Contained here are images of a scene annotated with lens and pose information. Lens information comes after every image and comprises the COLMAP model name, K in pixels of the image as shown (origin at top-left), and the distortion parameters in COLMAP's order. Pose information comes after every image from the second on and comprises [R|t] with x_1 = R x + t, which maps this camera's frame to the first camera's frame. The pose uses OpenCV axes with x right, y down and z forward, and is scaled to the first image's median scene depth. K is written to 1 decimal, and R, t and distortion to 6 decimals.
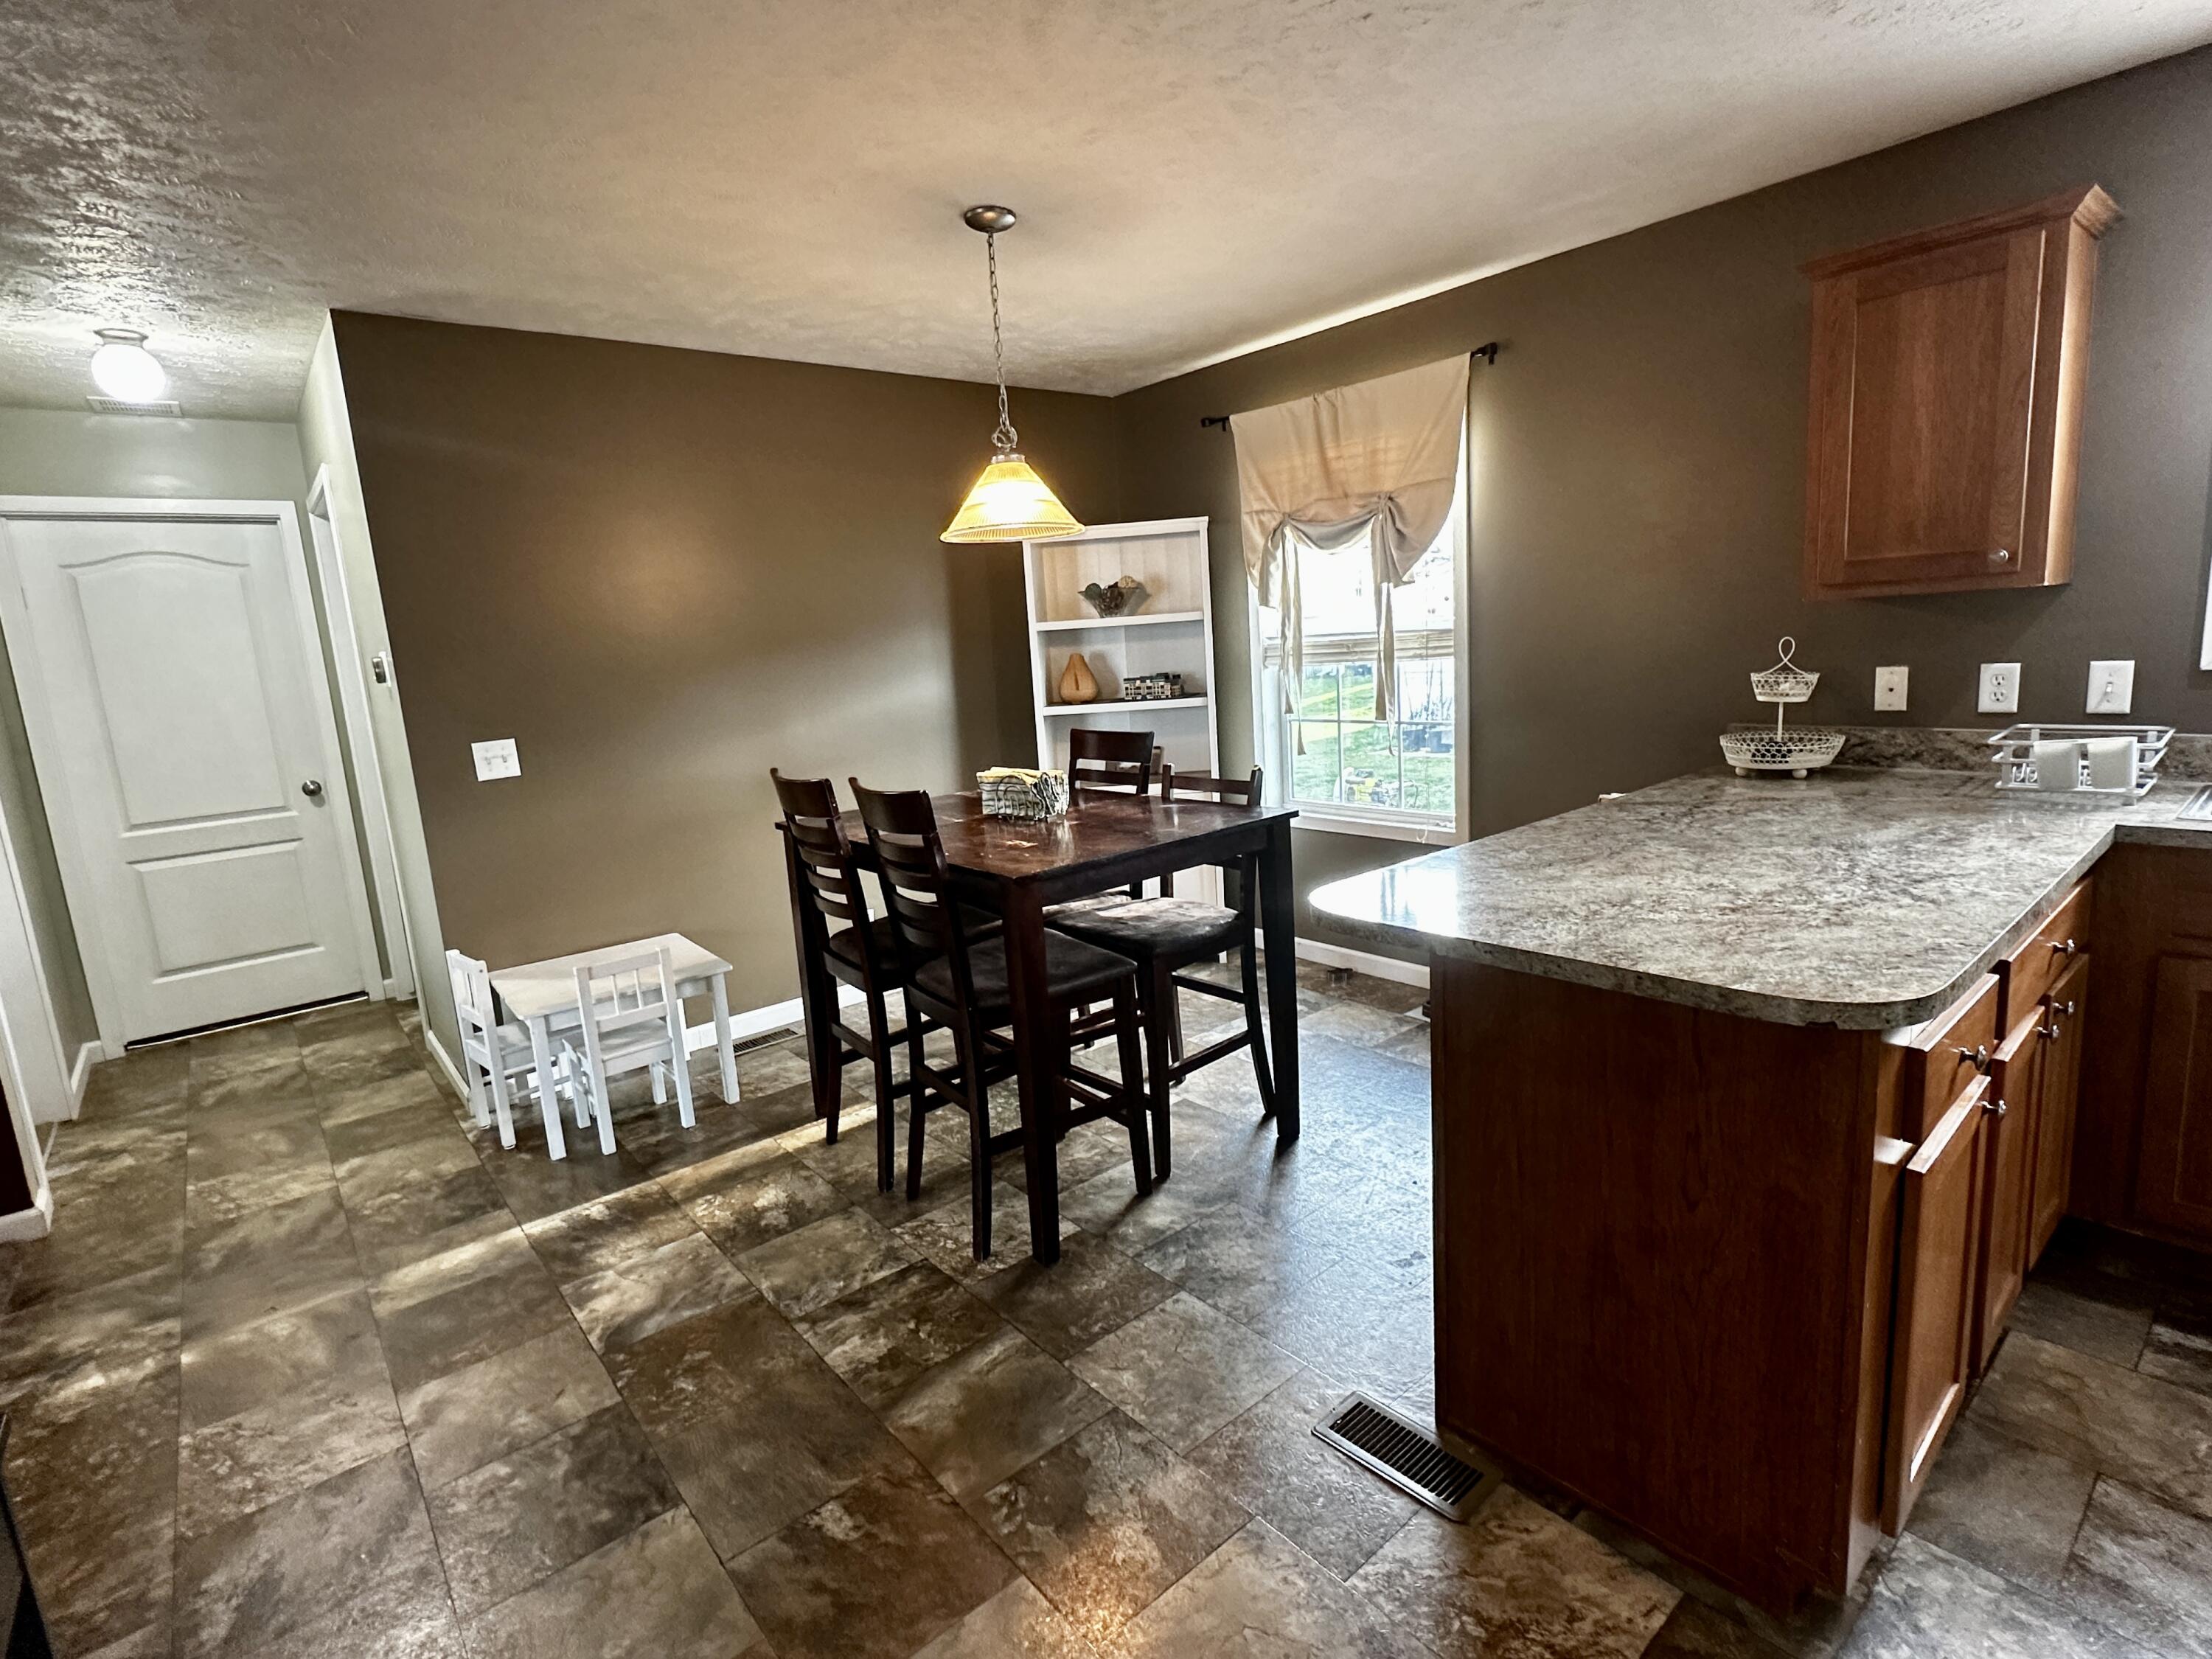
lens RADIAL K [[1077.0, 0, 1108.2], [0, 1077.0, 824.8], [0, 0, 1]] dist [-0.001043, -0.000409]
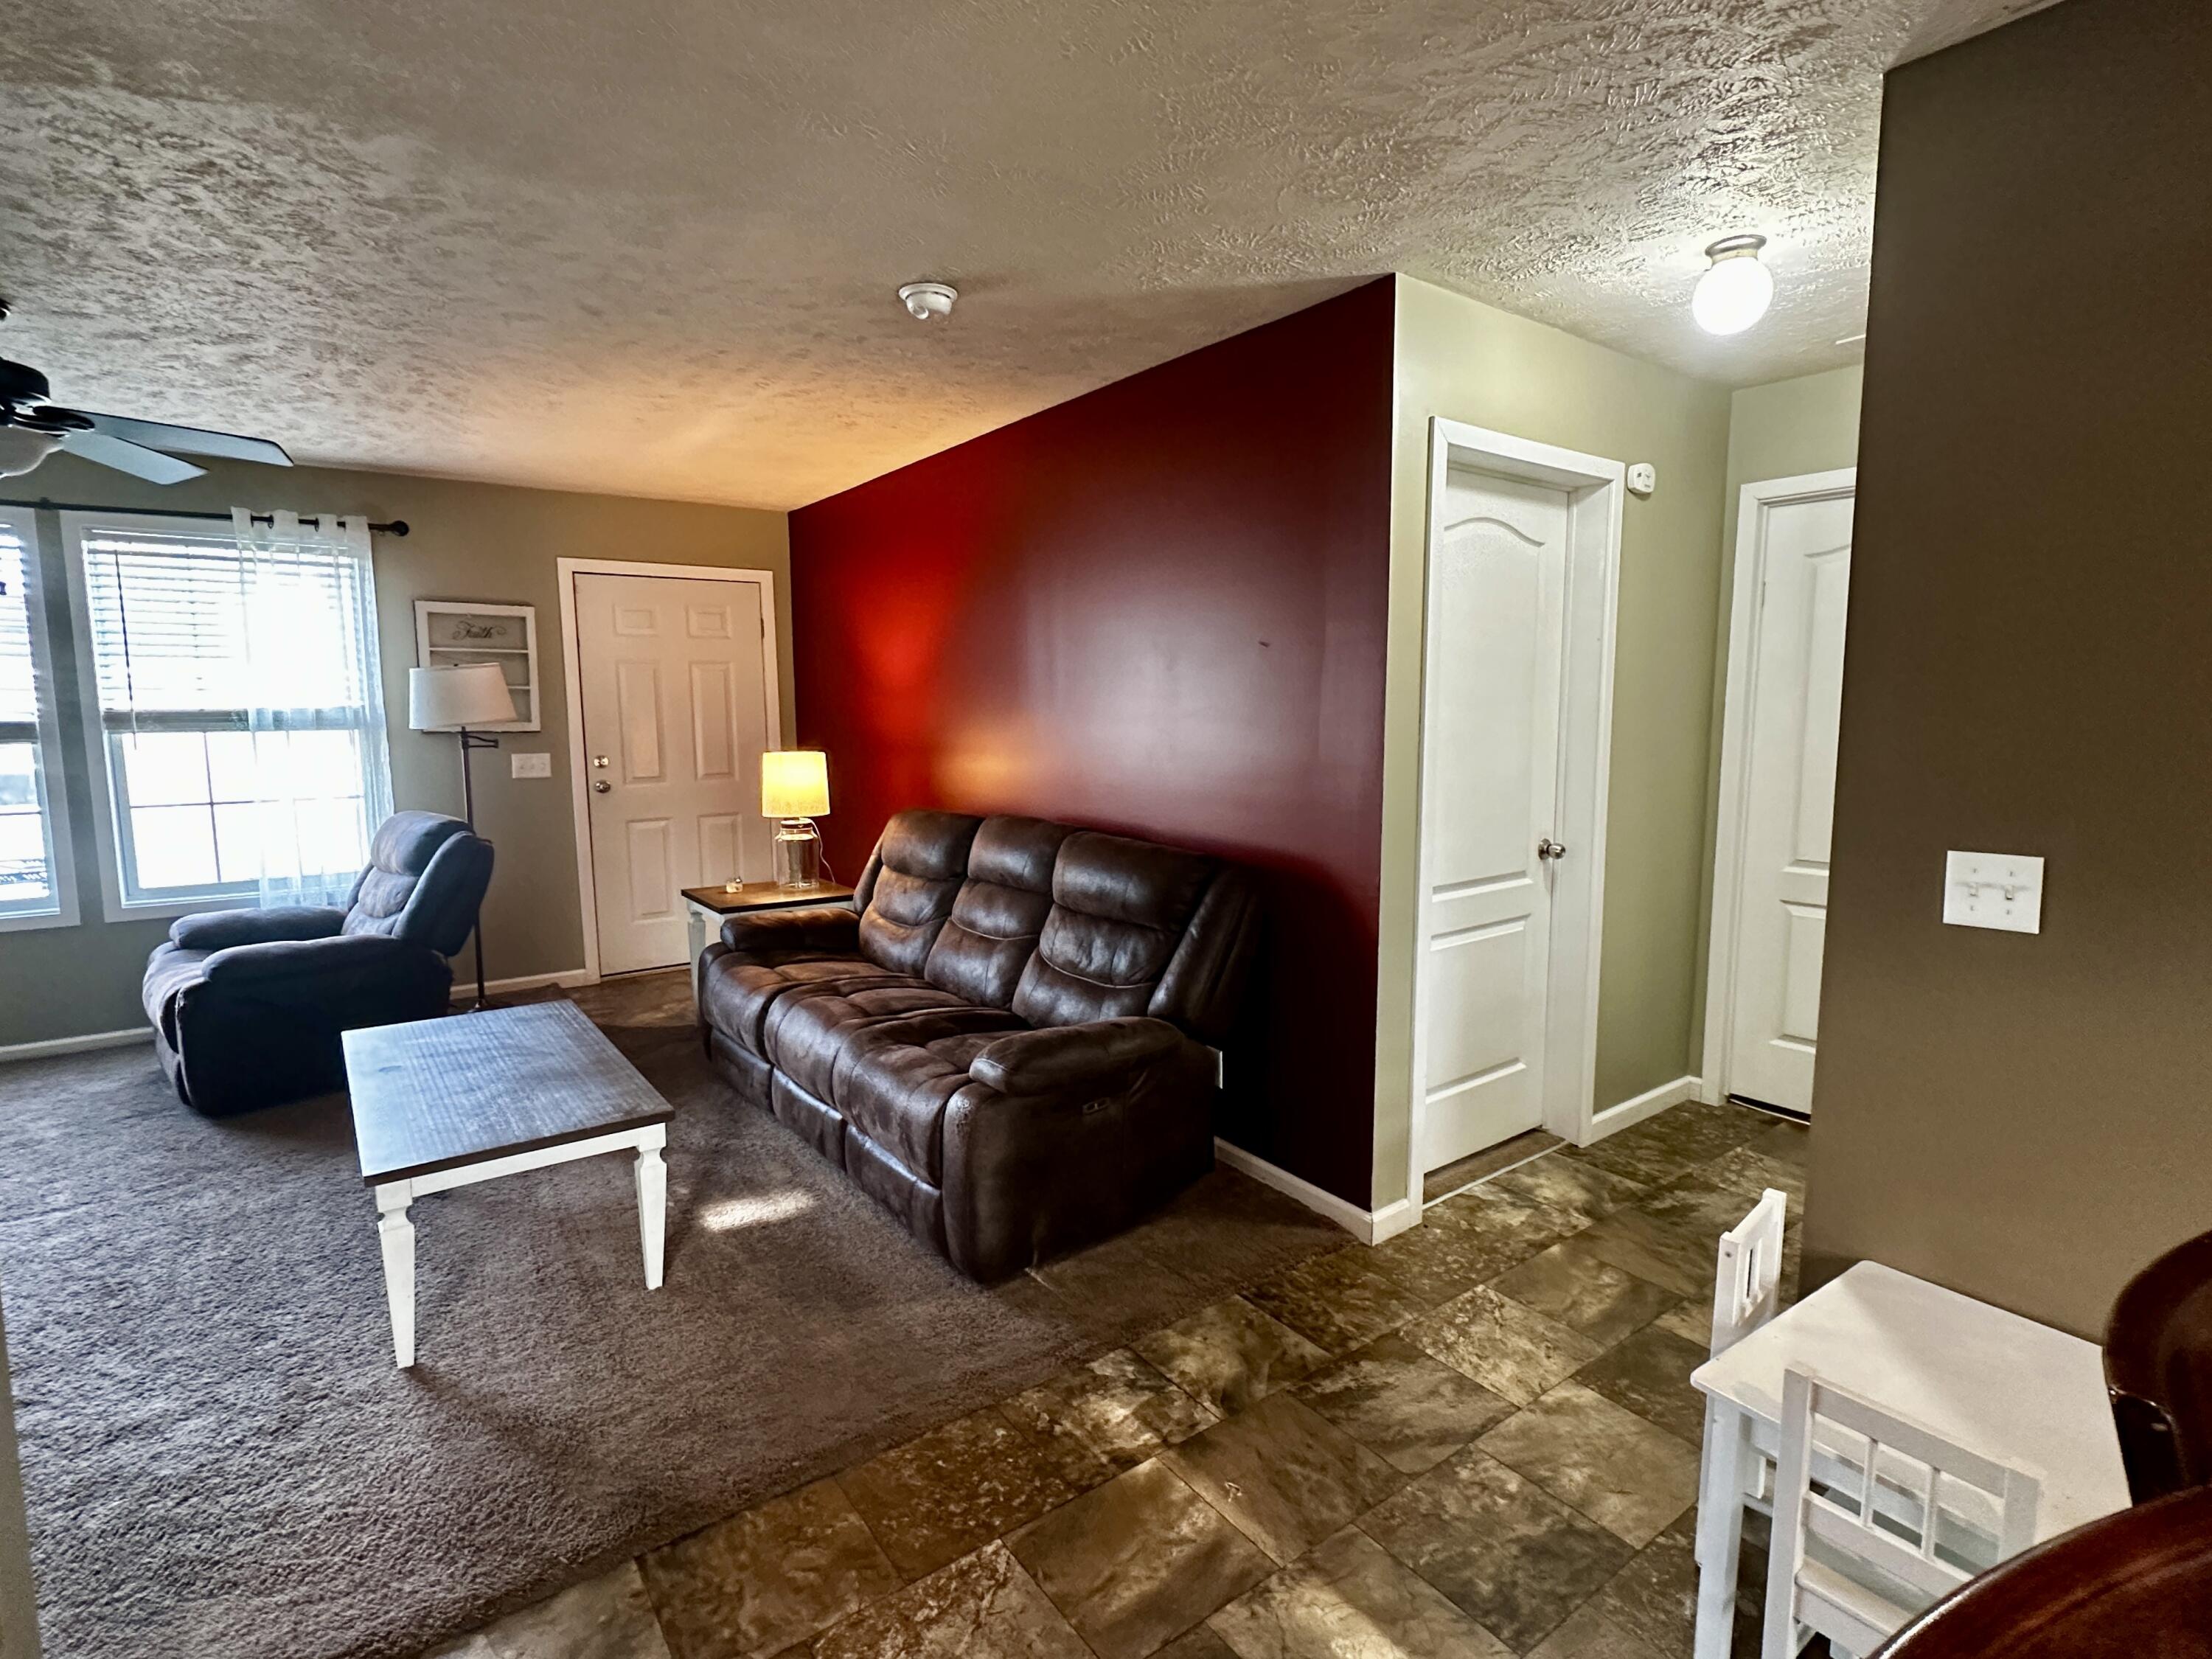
lens RADIAL K [[1077.0, 0, 1101.6], [0, 1077.0, 824.6], [0, 0, 1]] dist [-0.001043, -0.000409]
pose [[-0.067786, 0.176838, -0.981903, -0.057692], [-0.169198, 0.967874, 0.185992, -0.117519], [0.983248, 0.178743, -0.035688, 0.629256]]
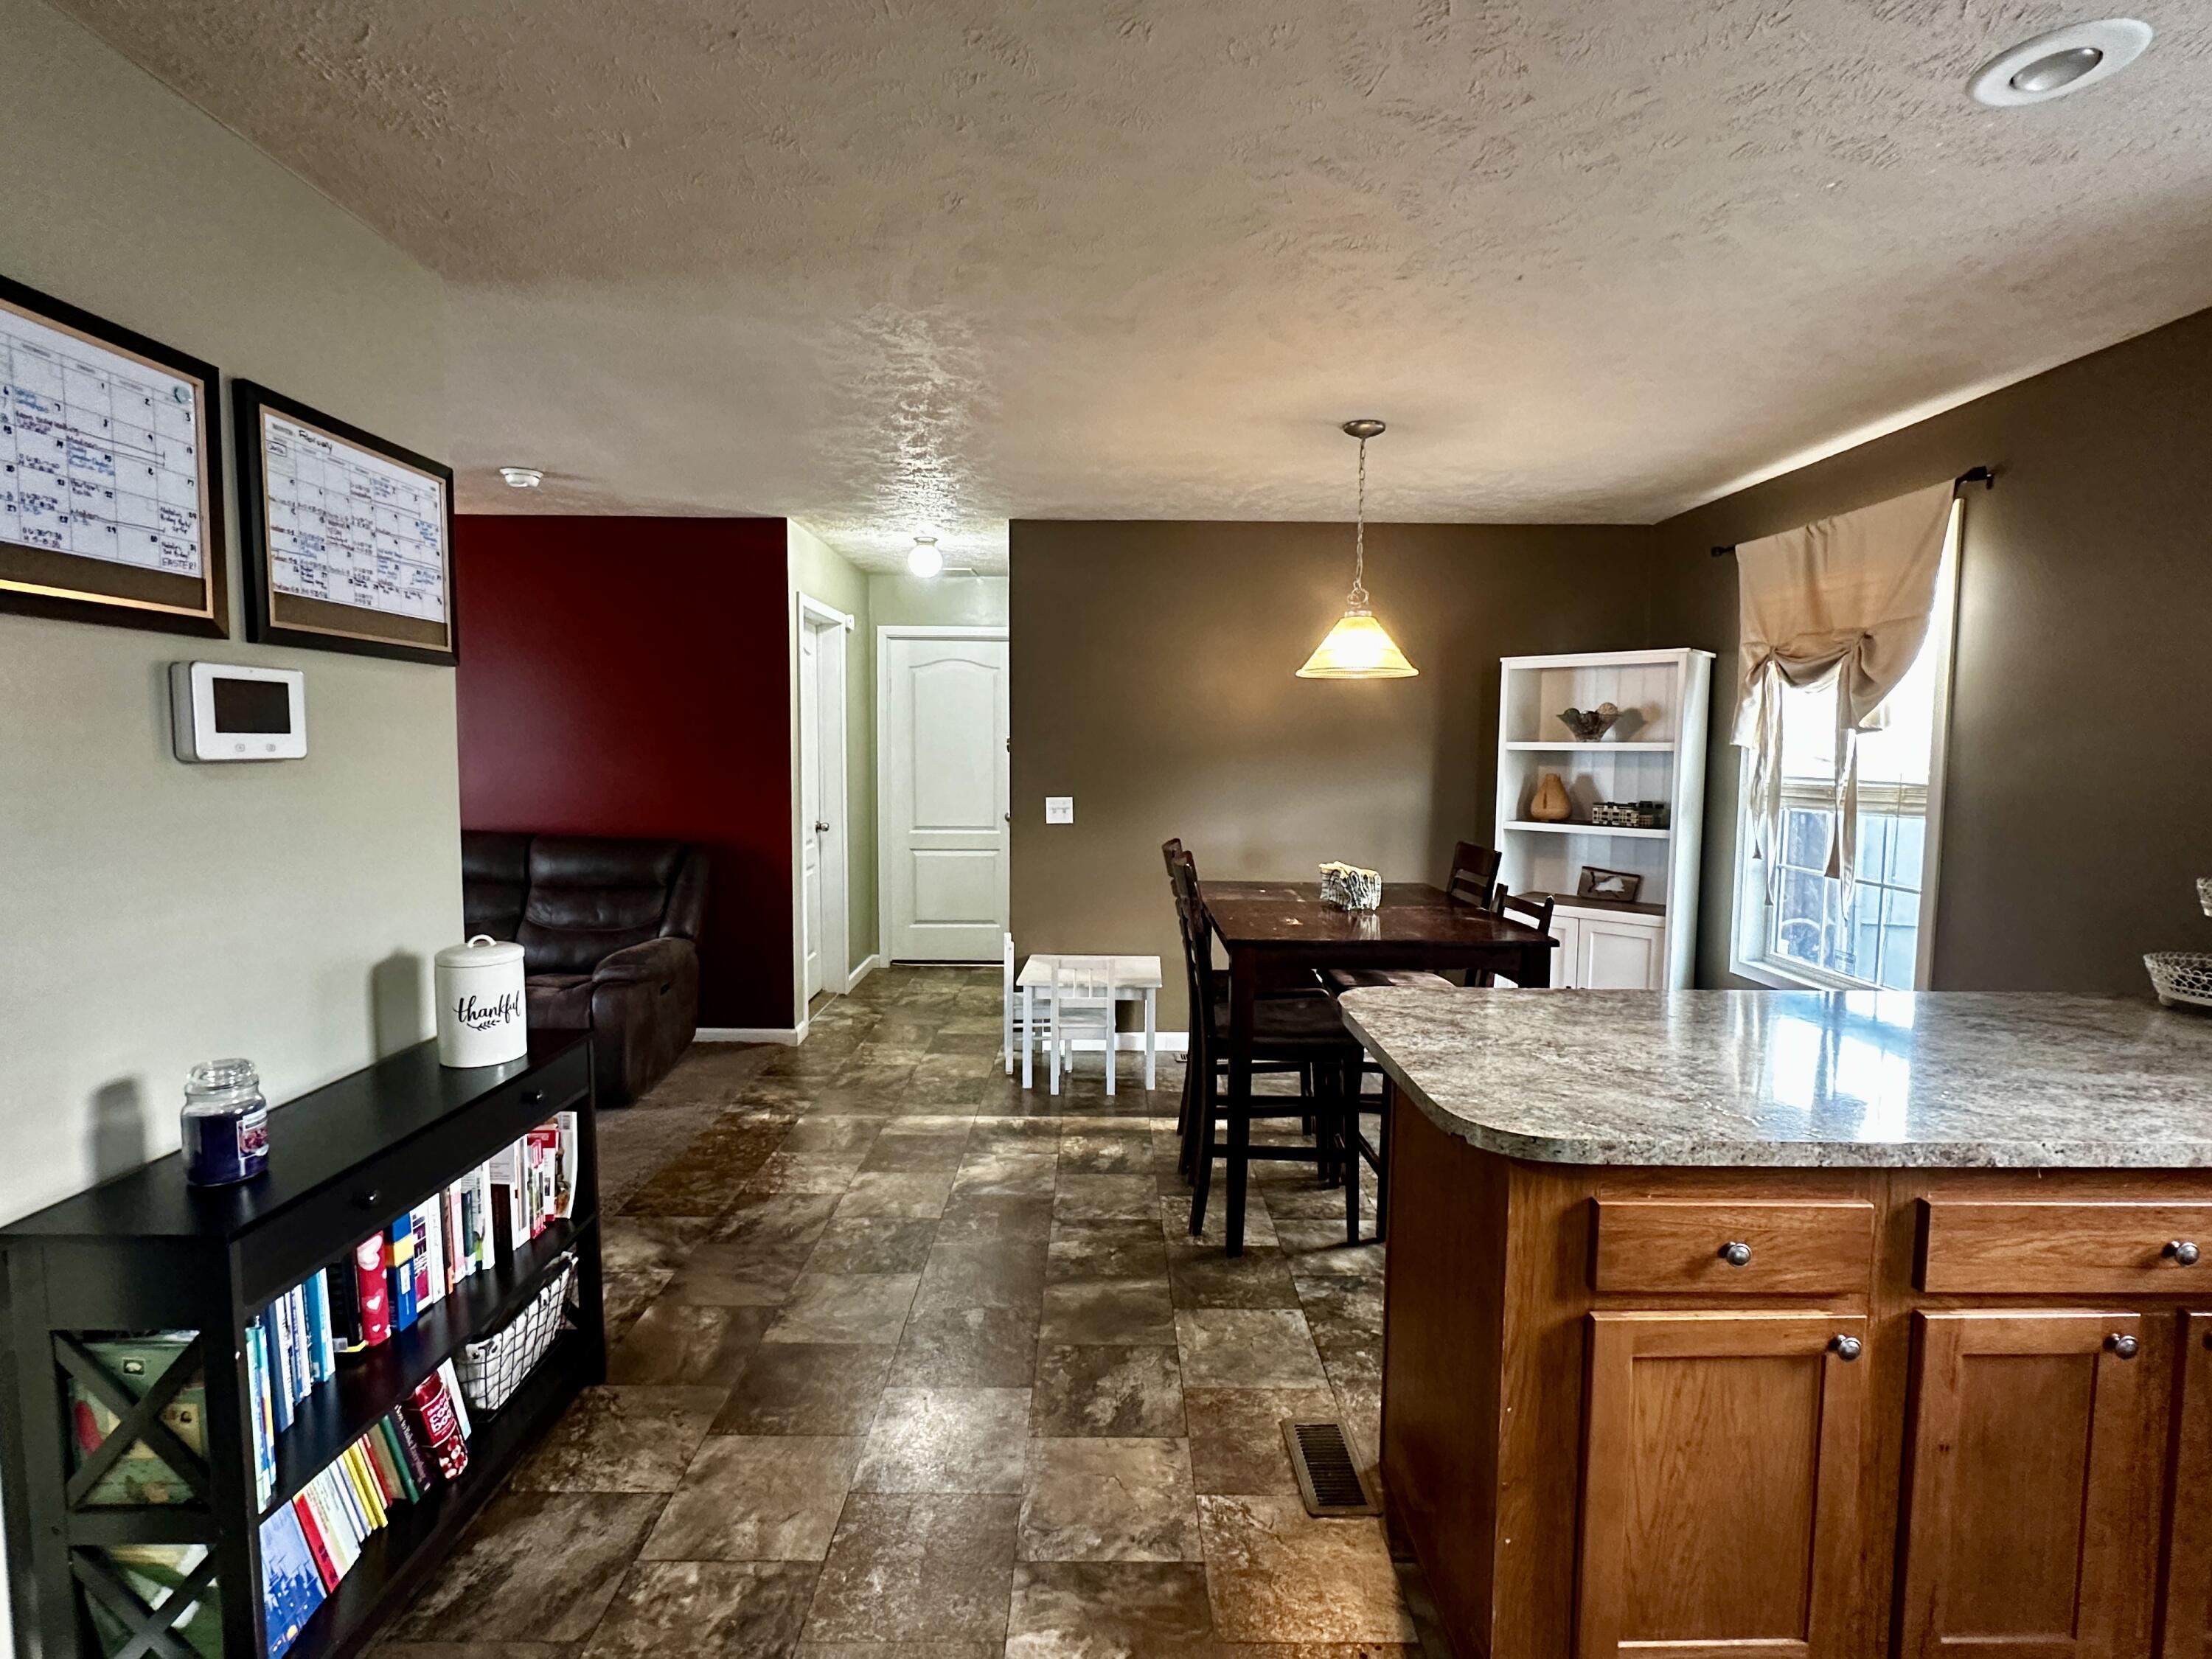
lens RADIAL K [[1077.0, 0, 1108.5], [0, 1077.0, 825.5], [0, 0, 1]] dist [-0.001043, -0.000409]
pose [[0.767097, 0.120065, -0.630196, 0.414643], [-0.168529, 0.985544, -0.017373, -0.027414], [0.619000, 0.119533, 0.776242, -0.085684]]
